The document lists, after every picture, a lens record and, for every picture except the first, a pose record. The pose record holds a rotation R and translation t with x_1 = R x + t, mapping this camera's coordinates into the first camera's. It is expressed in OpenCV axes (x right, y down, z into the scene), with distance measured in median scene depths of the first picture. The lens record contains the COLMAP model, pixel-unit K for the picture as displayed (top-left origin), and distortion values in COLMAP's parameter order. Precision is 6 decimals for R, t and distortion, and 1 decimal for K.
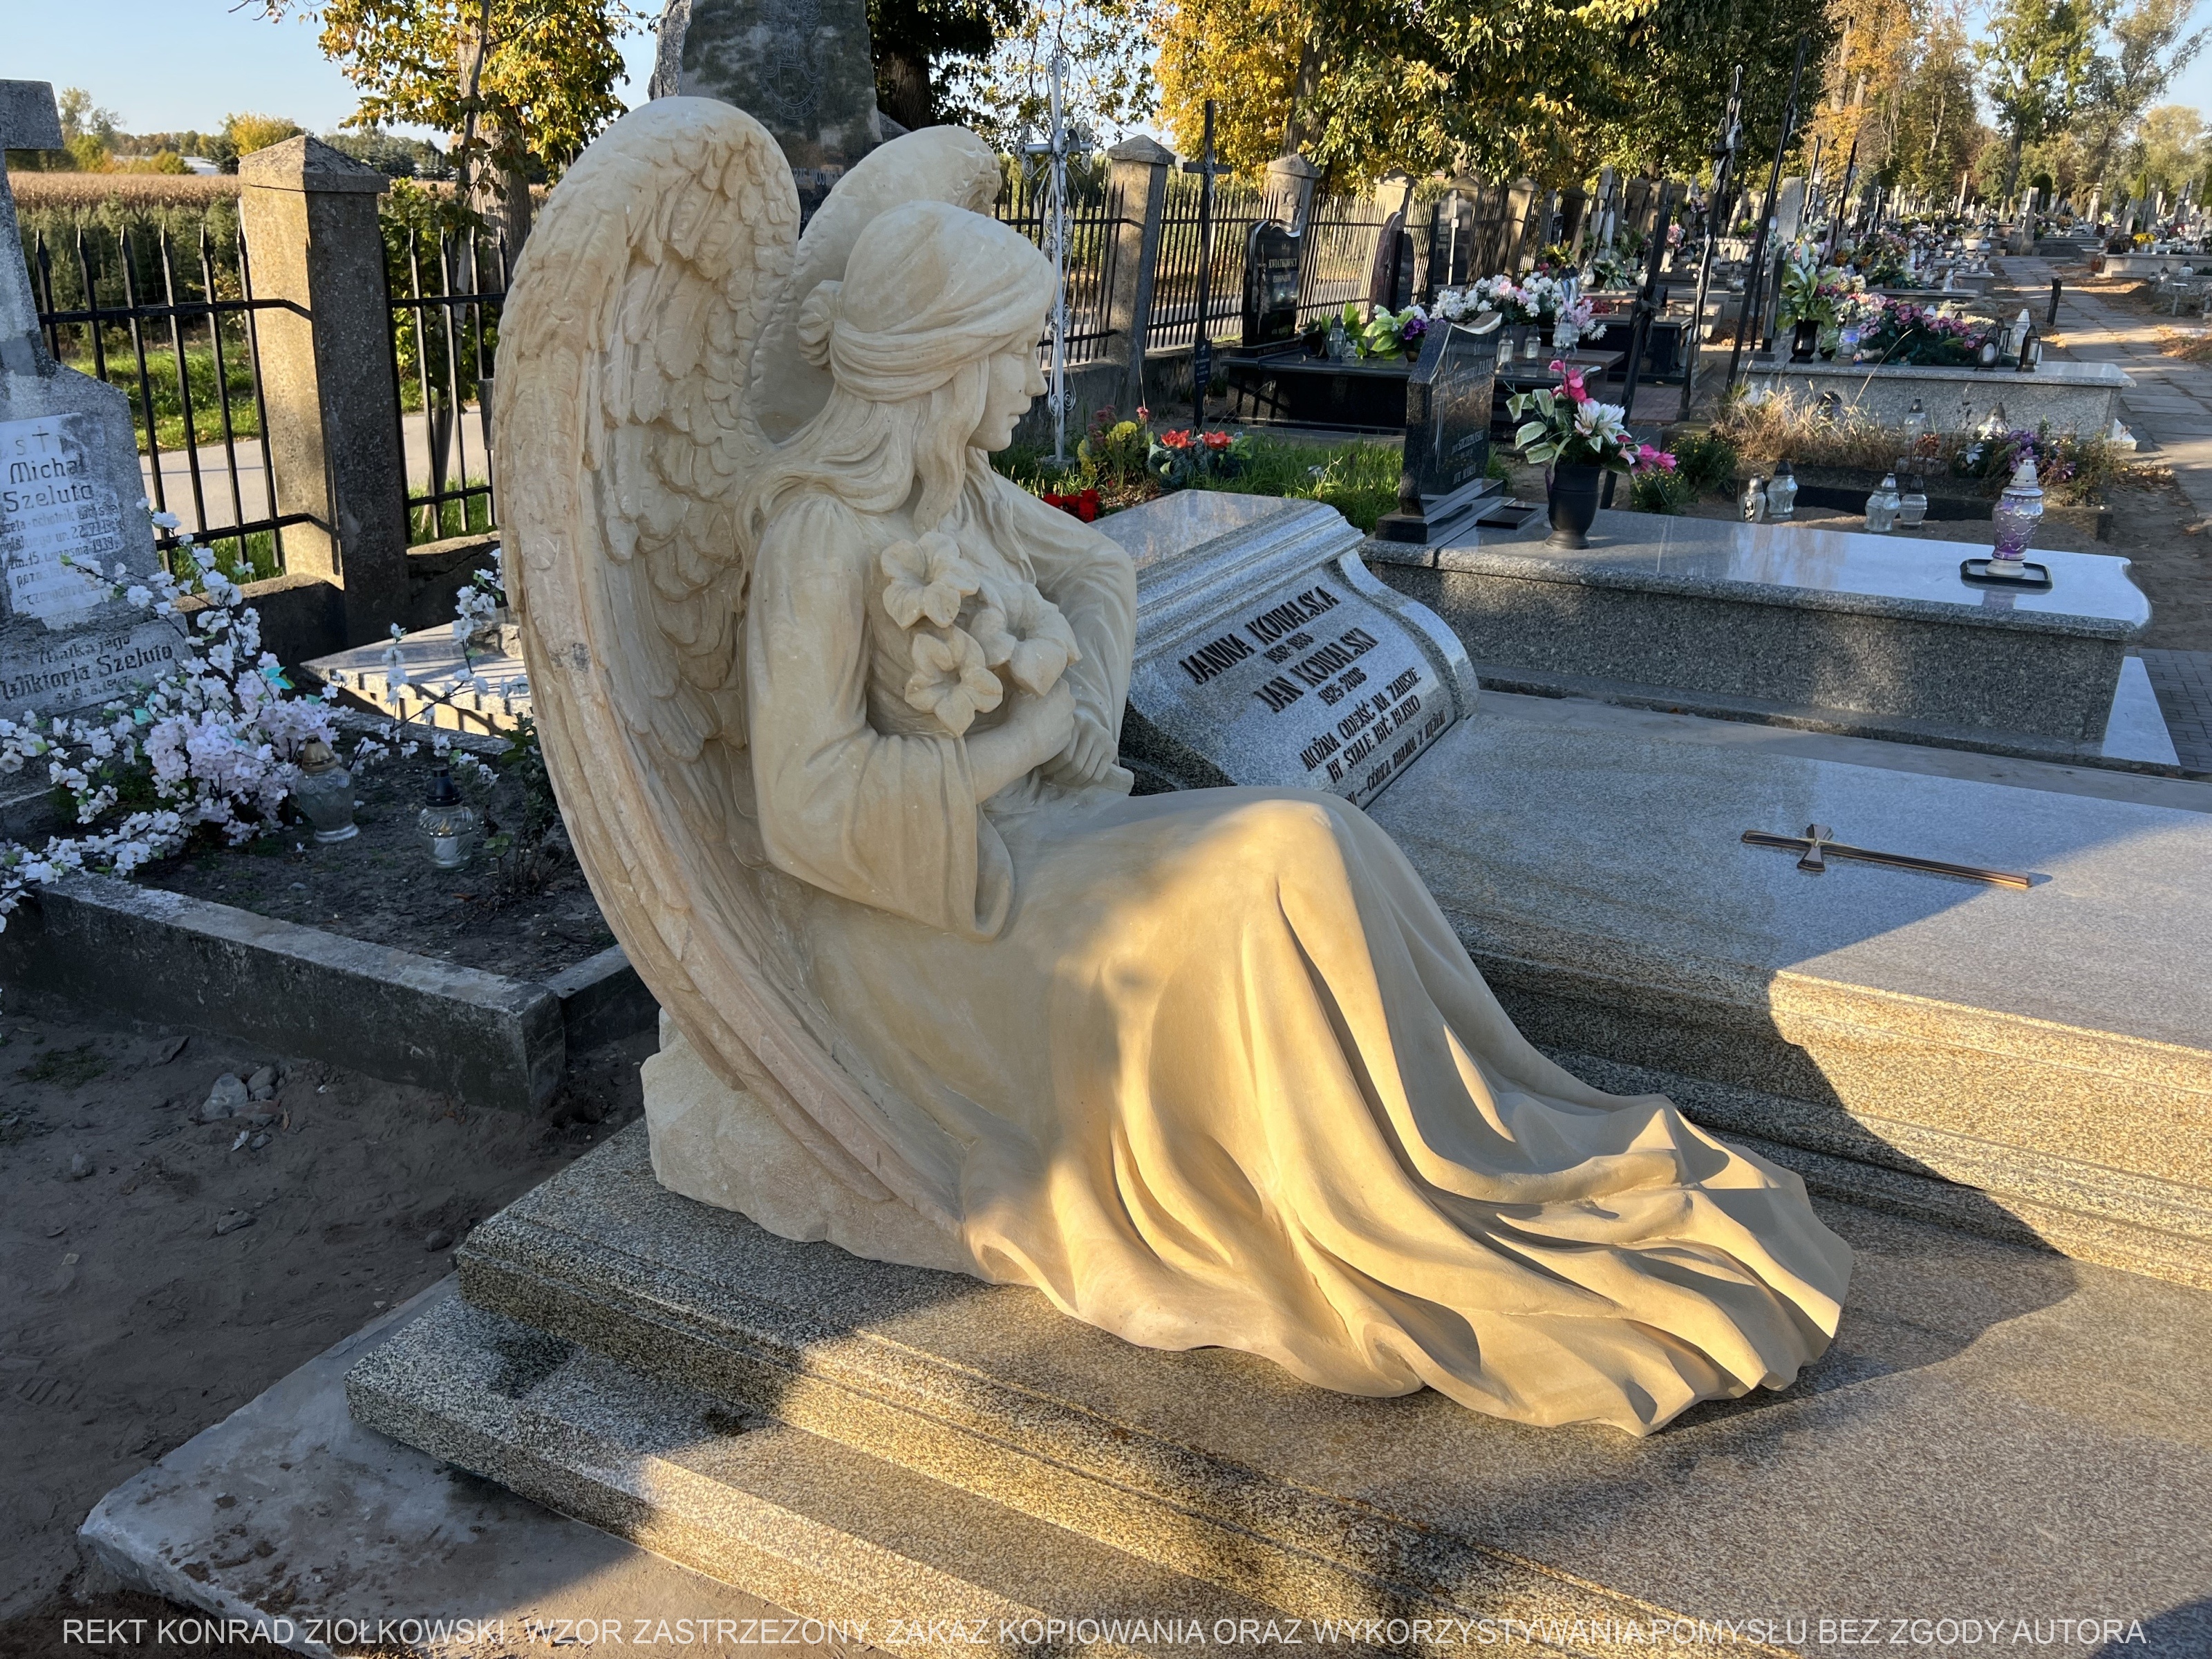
lens RADIAL K [[1667.2, 0, 1106.0], [0, 1667.2, 829.5], [0, 0, 1]] dist [0.099506, -0.116770]
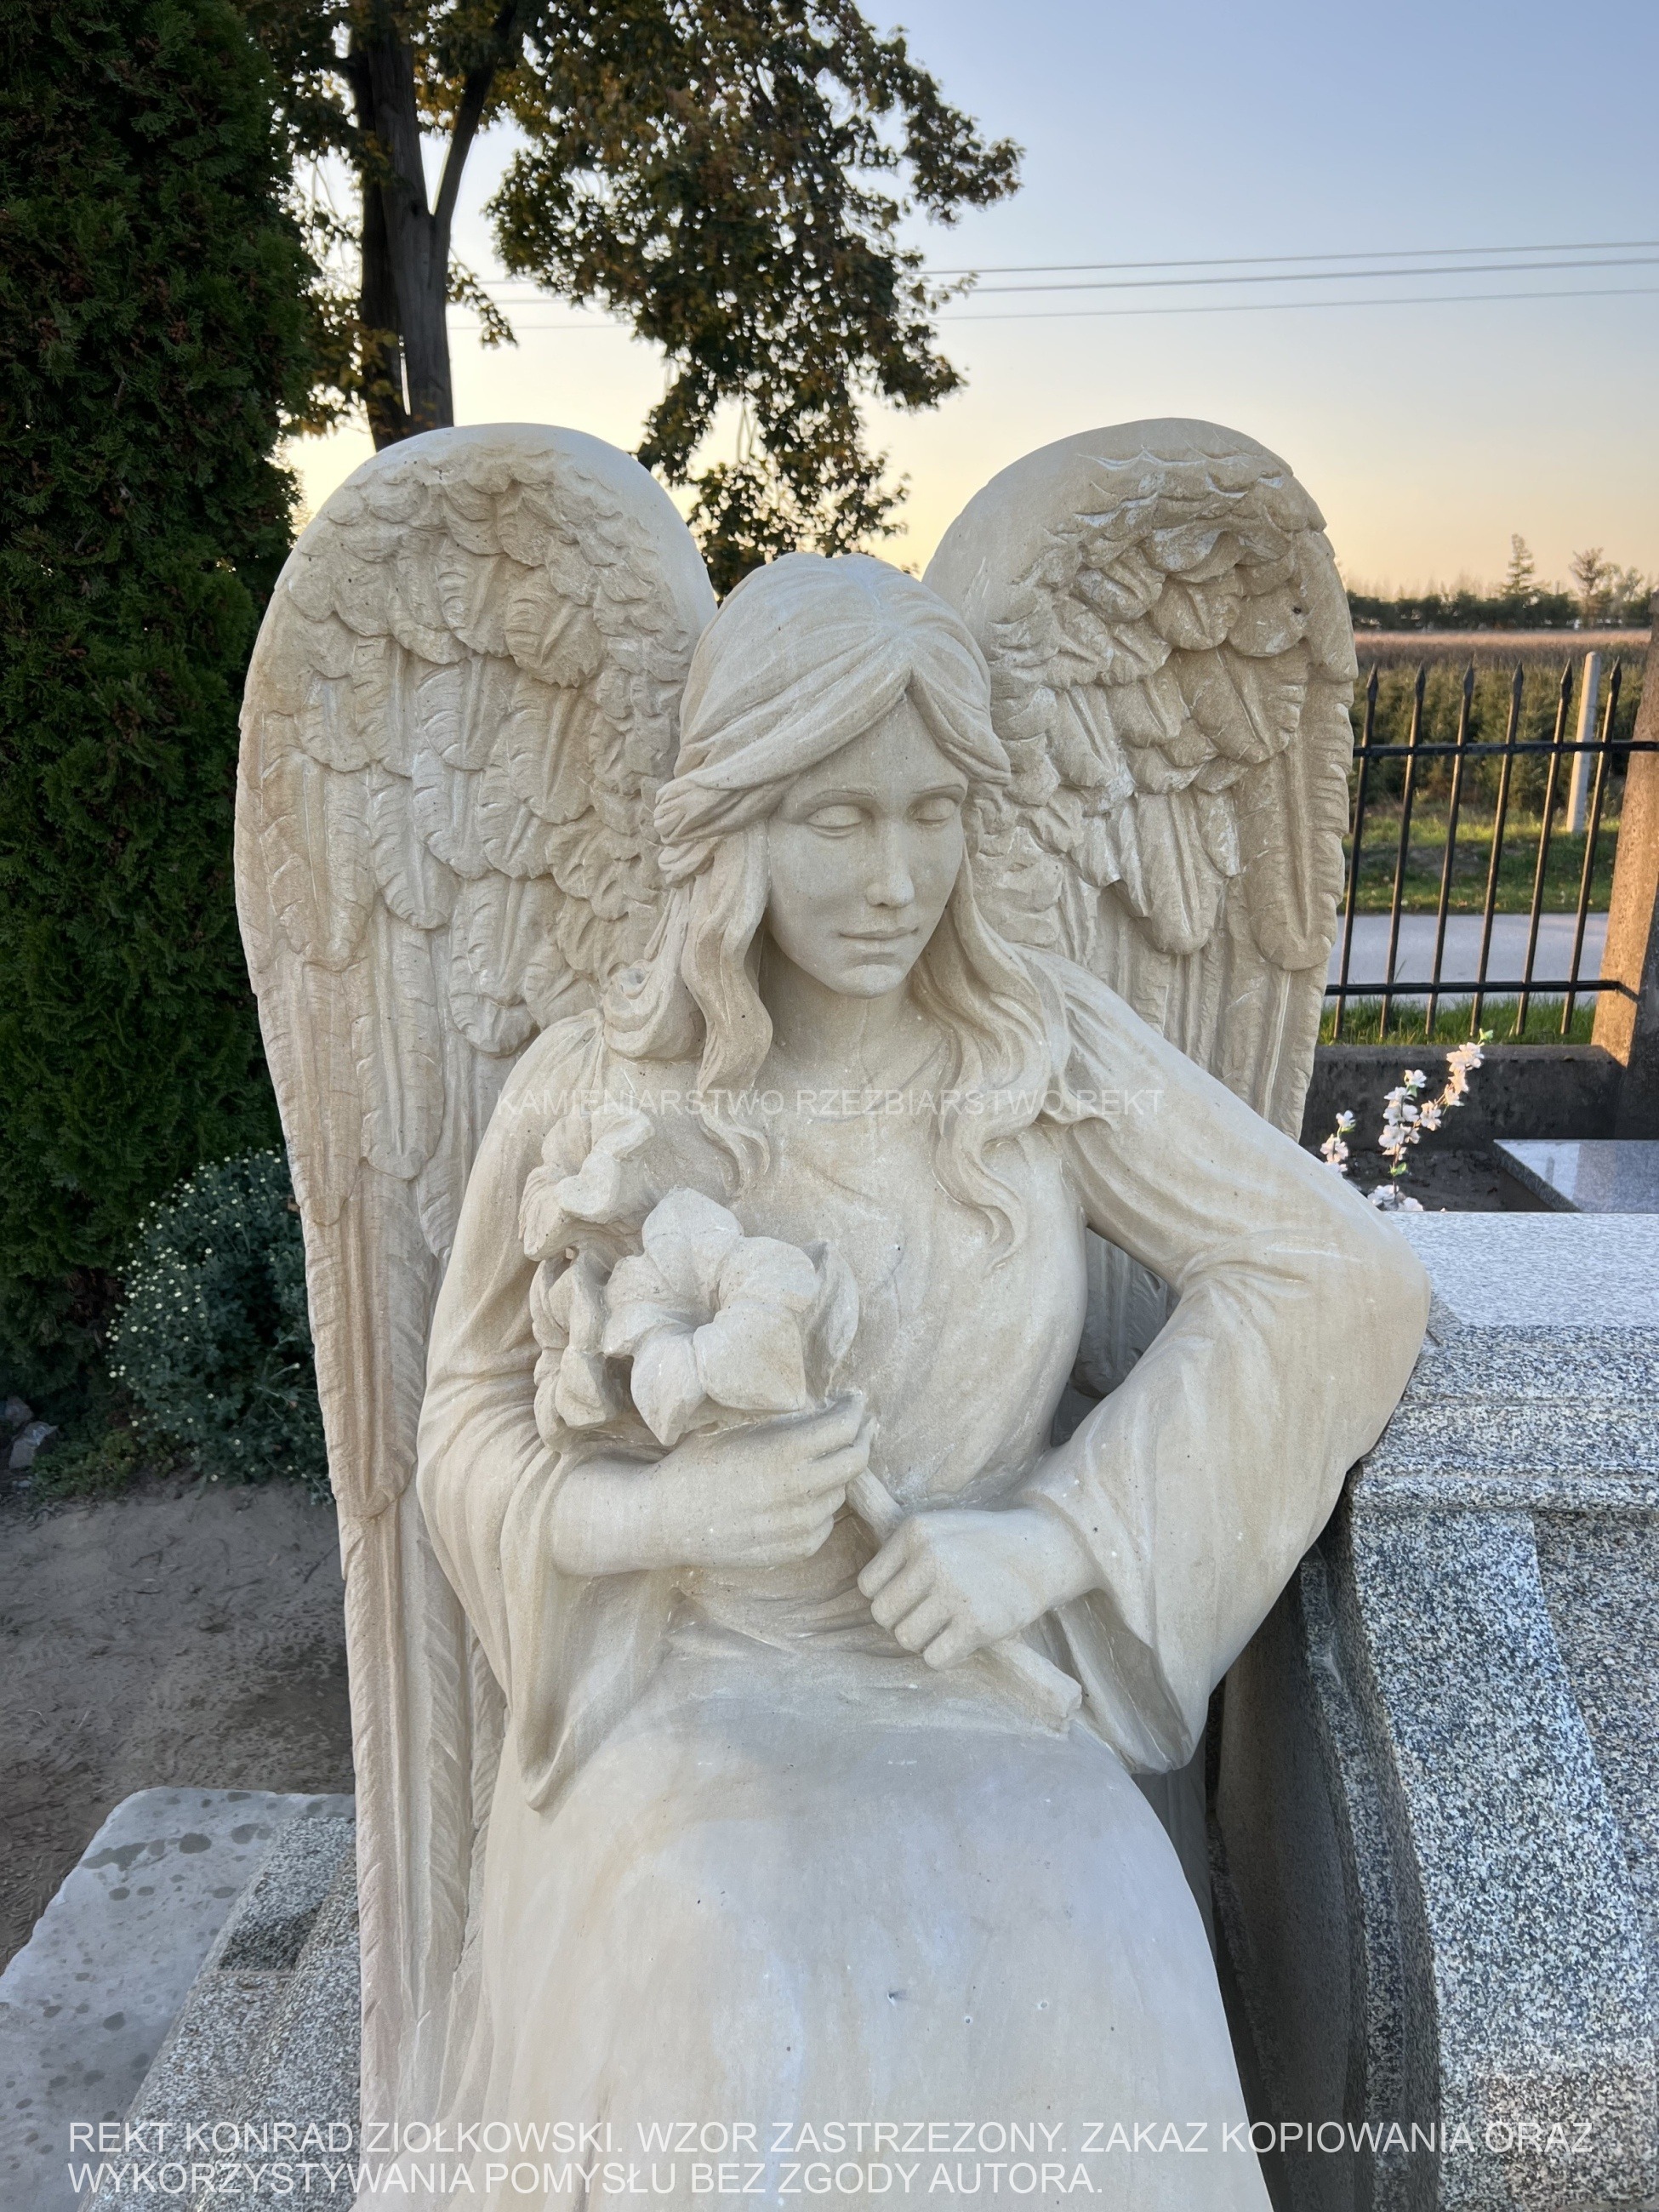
lens RADIAL K [[1667.2, 0, 822.3], [0, 1667.2, 1116.4], [0, 0, 1]] dist [0.099506, -0.116770]
pose [[0.402519, 0.228484, -0.886439, 0.275866], [-0.305835, 0.946274, 0.105031, -0.159907], [0.862812, 0.228826, 0.450771, 0.497664]]
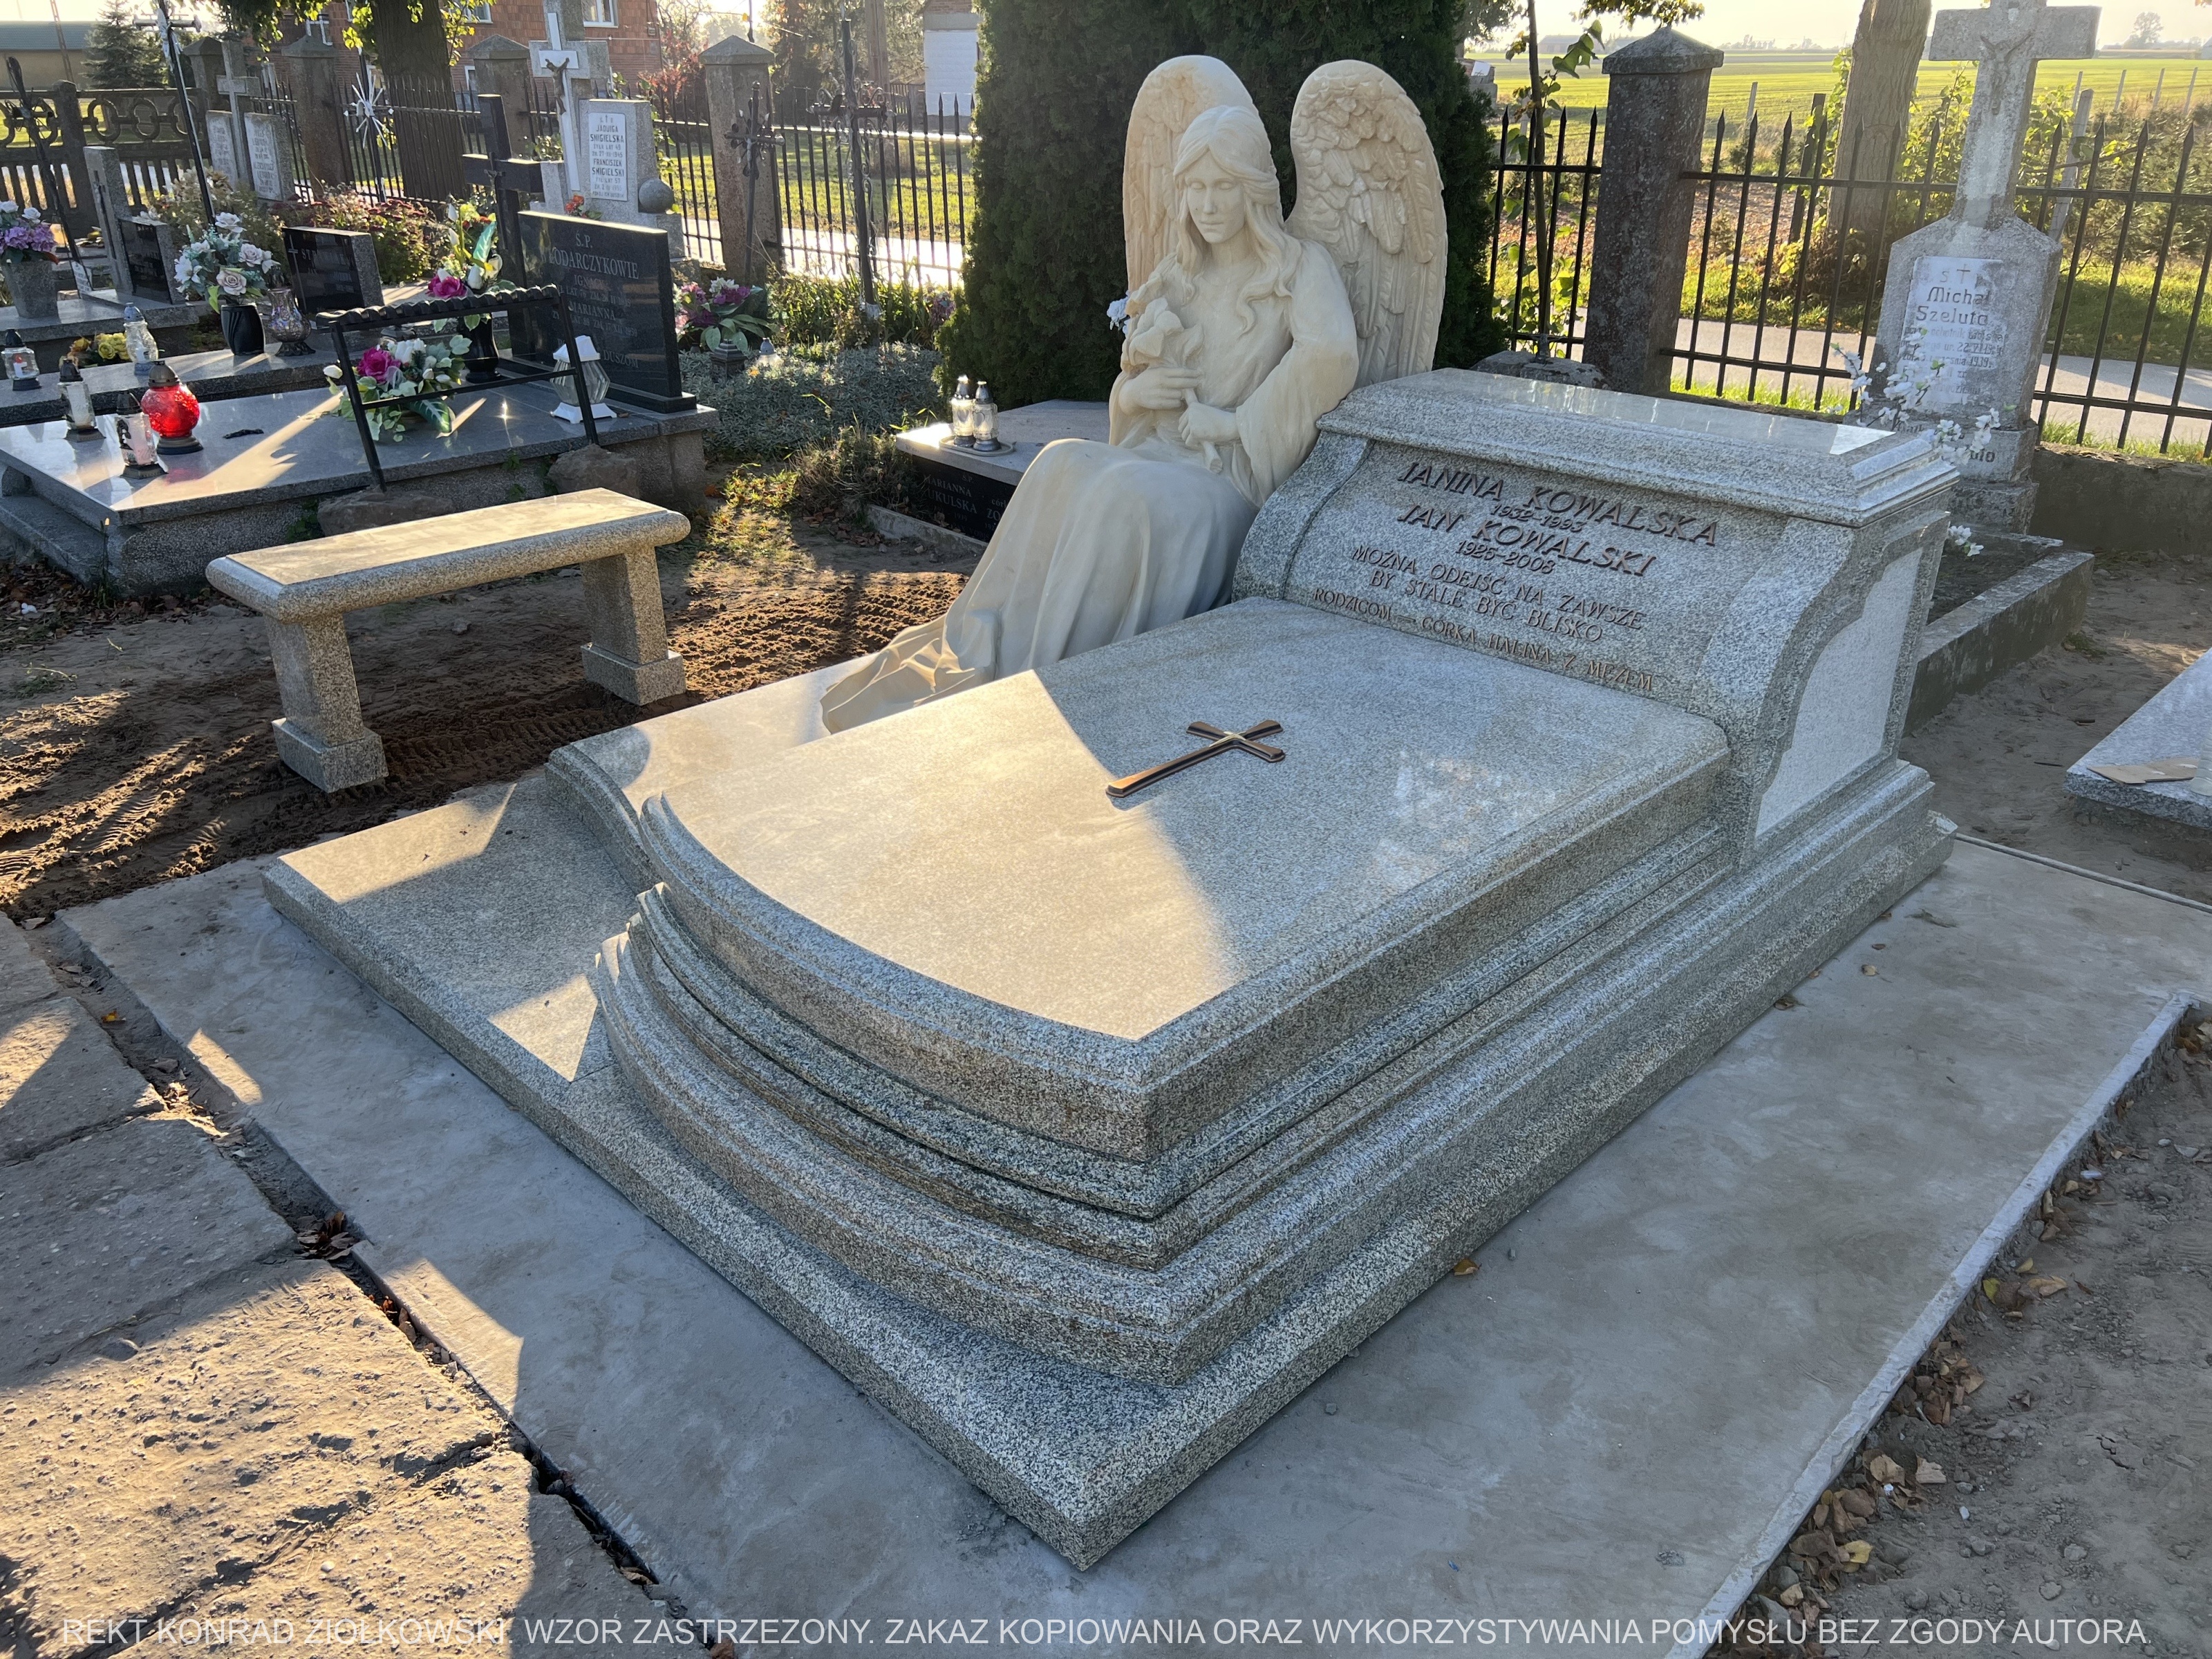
lens RADIAL K [[1688.7, 0, 1132.8], [0, 1688.7, 824.4], [0, 0, 1]] dist [0.049887, -0.044345]
pose [[-0.318583, 0.382199, -0.867427, 1.199055], [-0.332762, 0.811772, 0.479891, -0.379018], [0.887567, 0.441531, -0.131435, 0.957131]]
